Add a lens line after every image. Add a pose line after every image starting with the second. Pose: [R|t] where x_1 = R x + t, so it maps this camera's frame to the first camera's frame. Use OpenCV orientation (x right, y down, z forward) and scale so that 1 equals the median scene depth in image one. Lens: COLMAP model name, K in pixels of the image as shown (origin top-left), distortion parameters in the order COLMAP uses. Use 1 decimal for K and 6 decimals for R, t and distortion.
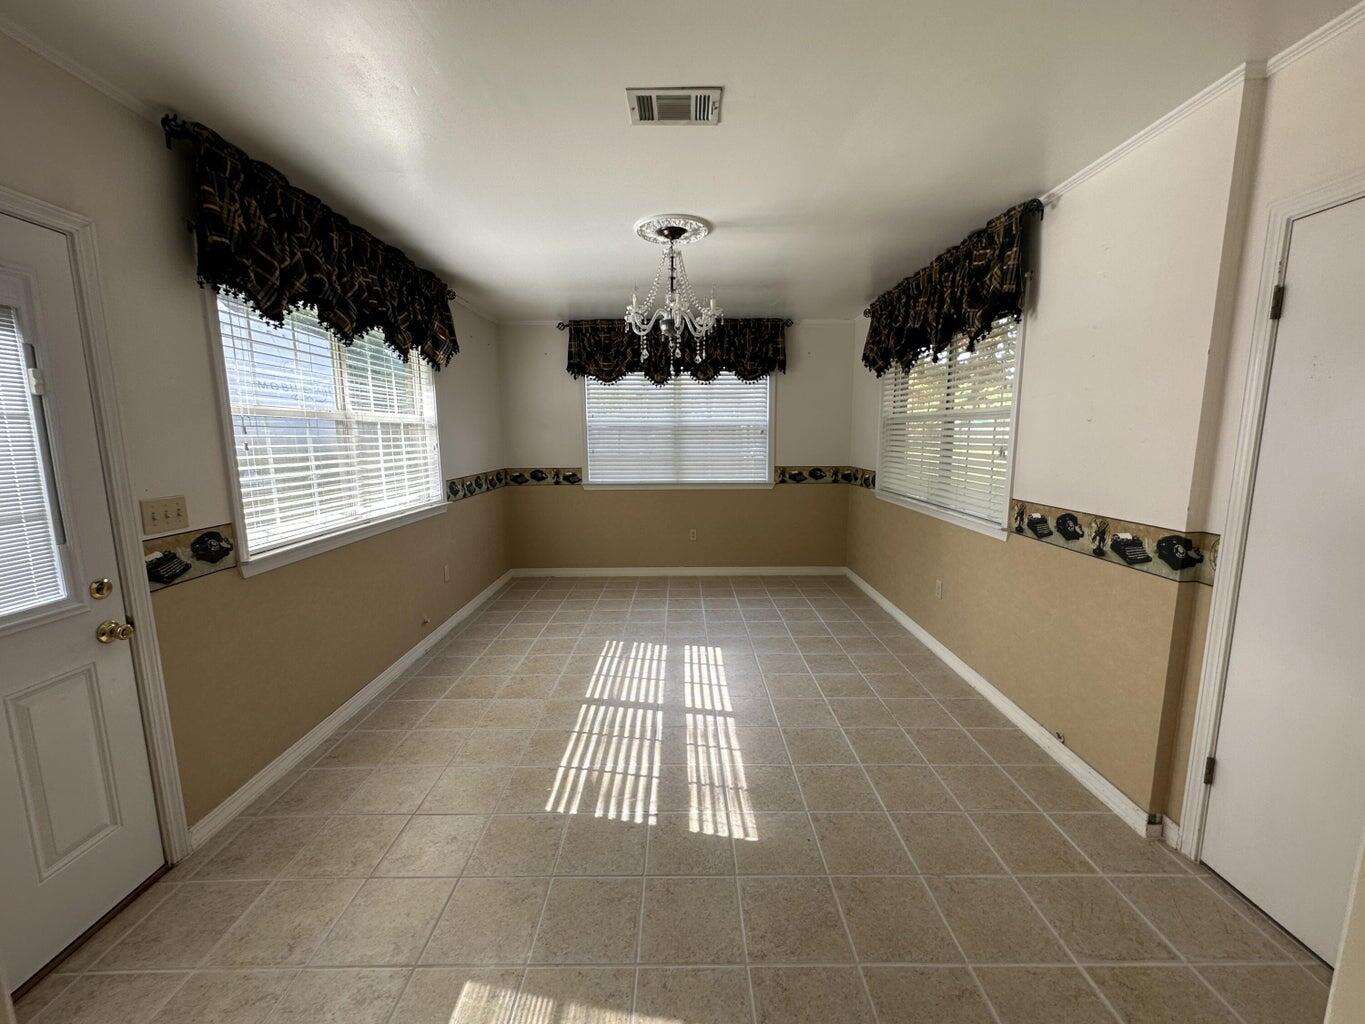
lens RADIAL K [[543.8, 0, 686.1], [0, 543.8, 510.6], [0, 0, 1]] dist [-0.007204, 0.001016]
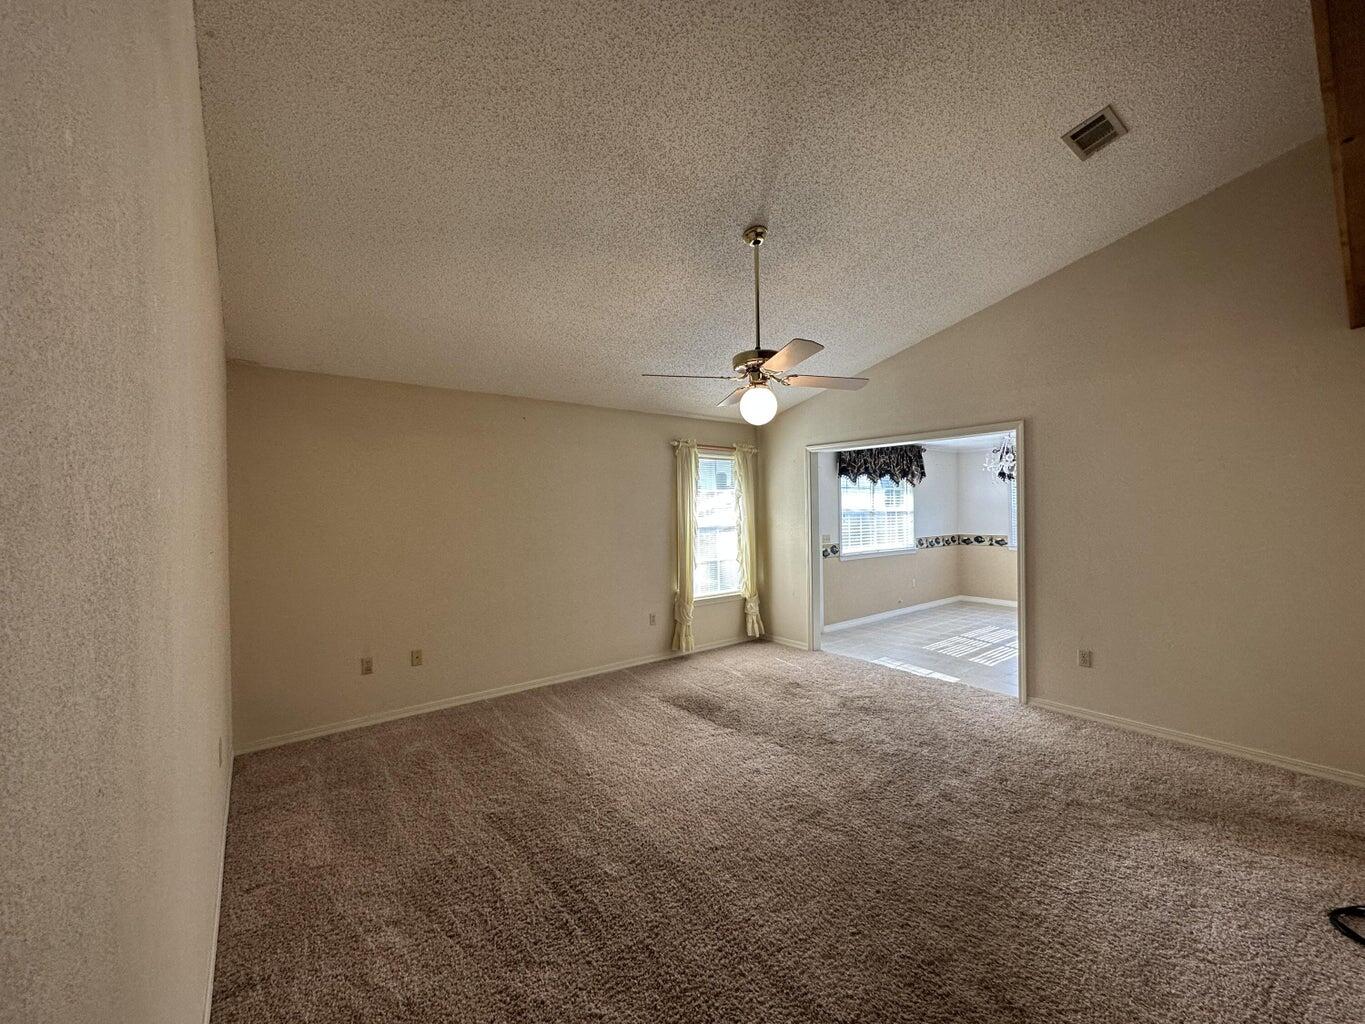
lens RADIAL K [[543.8, 0, 685.8], [0, 543.8, 511.0], [0, 0, 1]] dist [-0.007204, 0.001016]
pose [[0.615692, -0.005776, -0.787966, 0.821372], [-0.100520, 0.991228, -0.085810, 0.138019], [0.781549, 0.132039, 0.609710, -1.218943]]
